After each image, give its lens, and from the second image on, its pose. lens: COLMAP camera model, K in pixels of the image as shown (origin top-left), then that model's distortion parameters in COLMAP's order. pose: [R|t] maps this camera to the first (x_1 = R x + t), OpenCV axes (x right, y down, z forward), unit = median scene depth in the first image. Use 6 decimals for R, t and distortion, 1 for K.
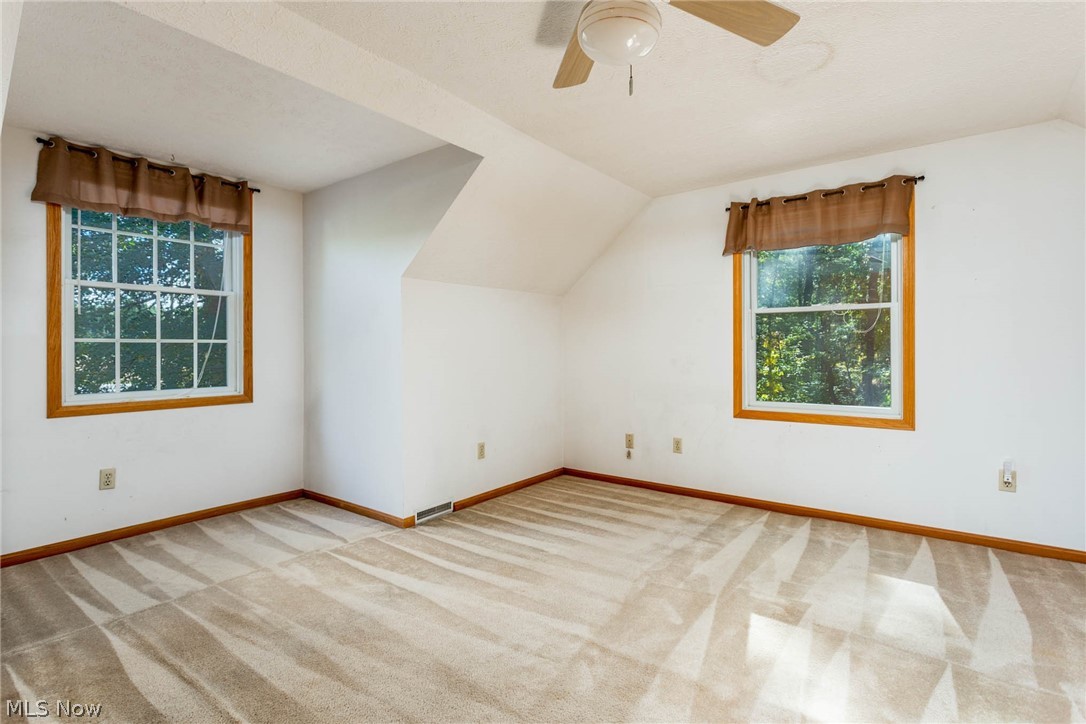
lens RADIAL K [[535.2, 0, 542.9], [0, 535.2, 353.7], [0, 0, 1]] dist [-0.001786, 0.000436]
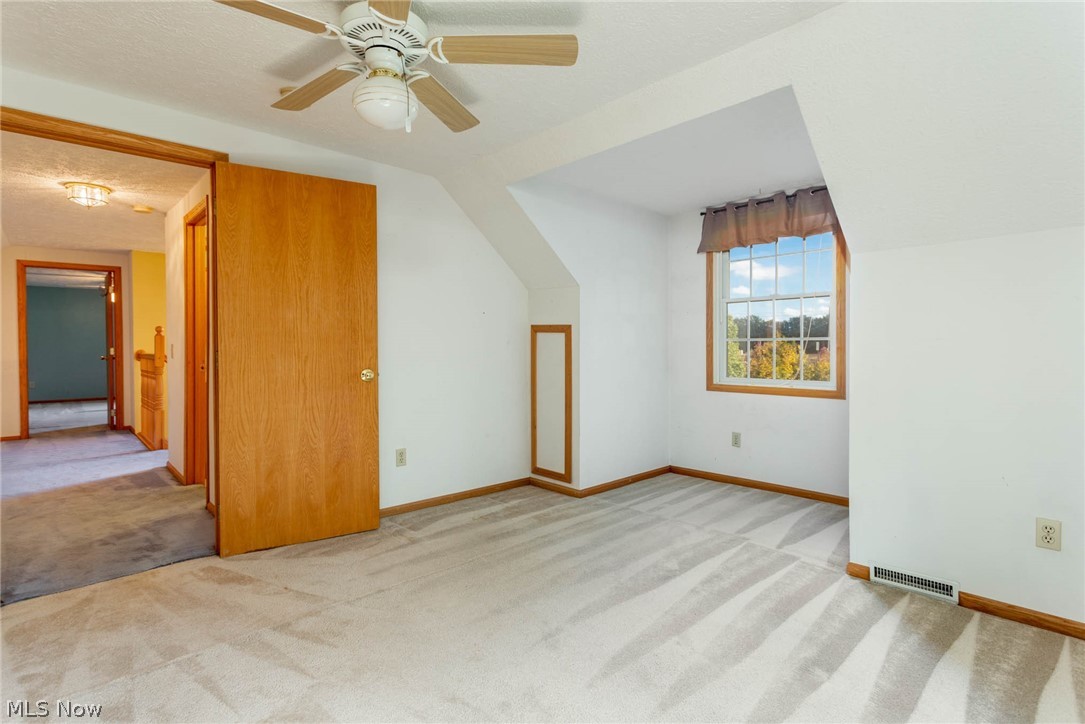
lens RADIAL K [[534.7, 0, 541.7], [0, 534.7, 356.7], [0, 0, 1]] dist [-0.001786, 0.000436]
pose [[-0.183225, 0.021538, -0.982835, 0.676070], [-0.006665, 0.999710, 0.023150, -0.010627], [0.983048, 0.010793, -0.183028, 0.799408]]
